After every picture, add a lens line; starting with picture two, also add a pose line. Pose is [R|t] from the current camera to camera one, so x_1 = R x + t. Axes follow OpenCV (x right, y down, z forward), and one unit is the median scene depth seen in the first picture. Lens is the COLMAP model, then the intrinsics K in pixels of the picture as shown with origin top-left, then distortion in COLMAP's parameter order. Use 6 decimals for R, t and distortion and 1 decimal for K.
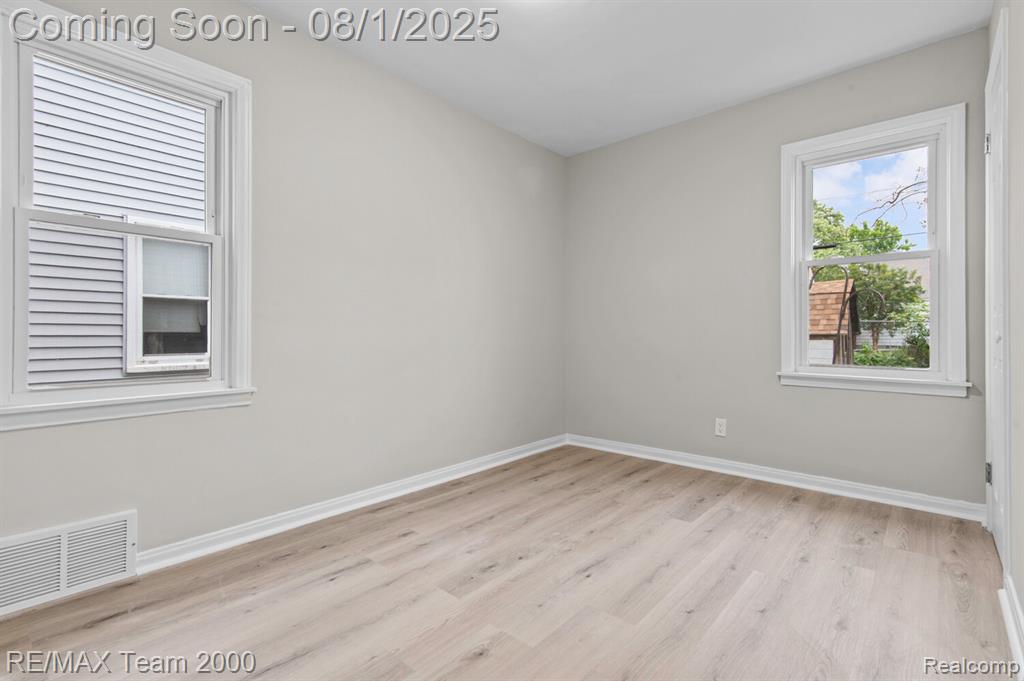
lens RADIAL K [[470.7, 0, 515.9], [0, 470.7, 336.5], [0, 0, 1]] dist [0.002274, -0.001198]
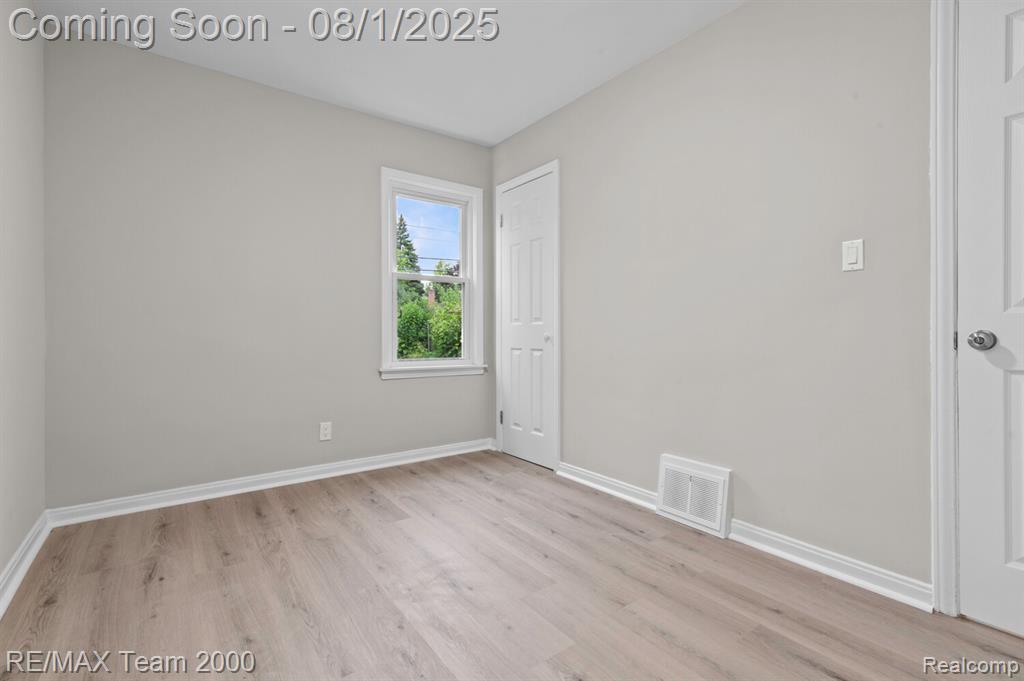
lens RADIAL K [[470.7, 0, 522.3], [0, 470.7, 340.6], [0, 0, 1]] dist [0.002274, -0.001198]
pose [[0.193092, -0.011838, 0.981109, -0.518513], [0.008214, 0.999912, 0.010448, -0.000035], [-0.981146, 0.006041, 0.193172, 0.495610]]
